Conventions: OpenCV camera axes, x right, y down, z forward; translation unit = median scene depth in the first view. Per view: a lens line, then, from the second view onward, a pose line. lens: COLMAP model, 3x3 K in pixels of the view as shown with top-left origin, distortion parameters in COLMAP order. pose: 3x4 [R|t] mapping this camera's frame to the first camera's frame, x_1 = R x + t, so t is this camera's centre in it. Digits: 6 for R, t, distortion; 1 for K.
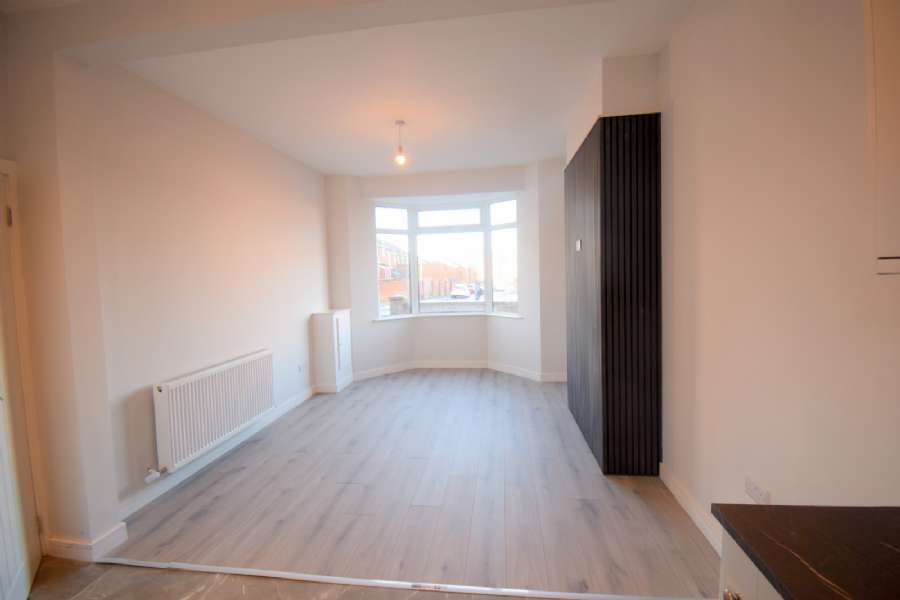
lens RADIAL K [[393.8, 0, 450.0], [0, 393.8, 300.0], [0, 0, 1]] dist [0.017525, -0.024581]
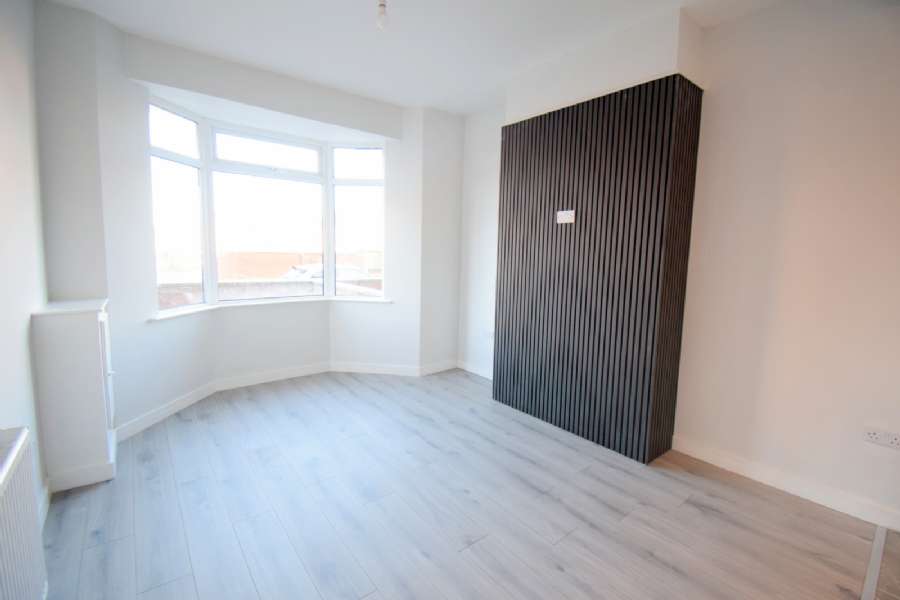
lens RADIAL K [[393.8, 0, 450.0], [0, 393.8, 300.0], [0, 0, 1]] dist [0.017525, -0.024581]
pose [[0.693721, -0.043115, 0.718952, -0.296084], [0.002145, 0.998326, 0.057799, -0.004778], [-0.720241, -0.038554, 0.692652, 0.342439]]
